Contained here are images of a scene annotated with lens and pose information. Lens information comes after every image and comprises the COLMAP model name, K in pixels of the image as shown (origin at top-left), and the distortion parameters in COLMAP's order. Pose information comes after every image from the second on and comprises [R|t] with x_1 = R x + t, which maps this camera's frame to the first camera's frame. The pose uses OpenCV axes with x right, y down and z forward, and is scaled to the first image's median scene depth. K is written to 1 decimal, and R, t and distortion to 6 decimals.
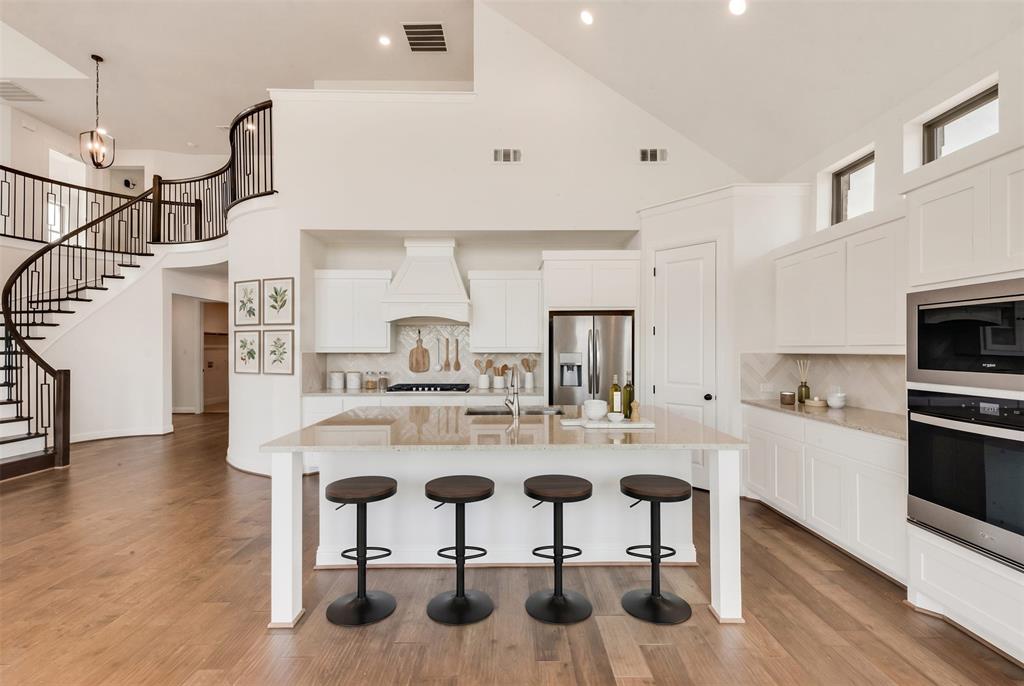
lens RADIAL K [[405.4, 0, 507.6], [0, 405.4, 347.7], [0, 0, 1]] dist [0.002005, -0.000497]
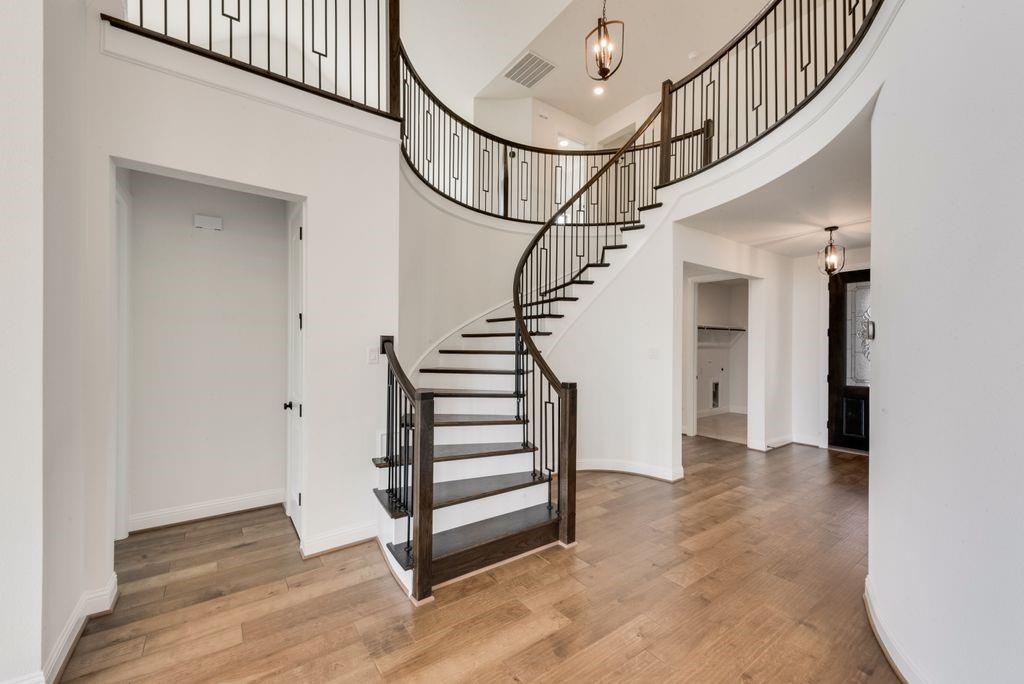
lens RADIAL K [[405.4, 0, 511.5], [0, 405.4, 345.3], [0, 0, 1]] dist [0.002005, -0.000497]
pose [[0.575720, 0.003638, -0.817639, -0.546860], [-0.006594, 0.999978, -0.000194, 0.000432], [0.817620, 0.005503, 0.575731, 0.489457]]
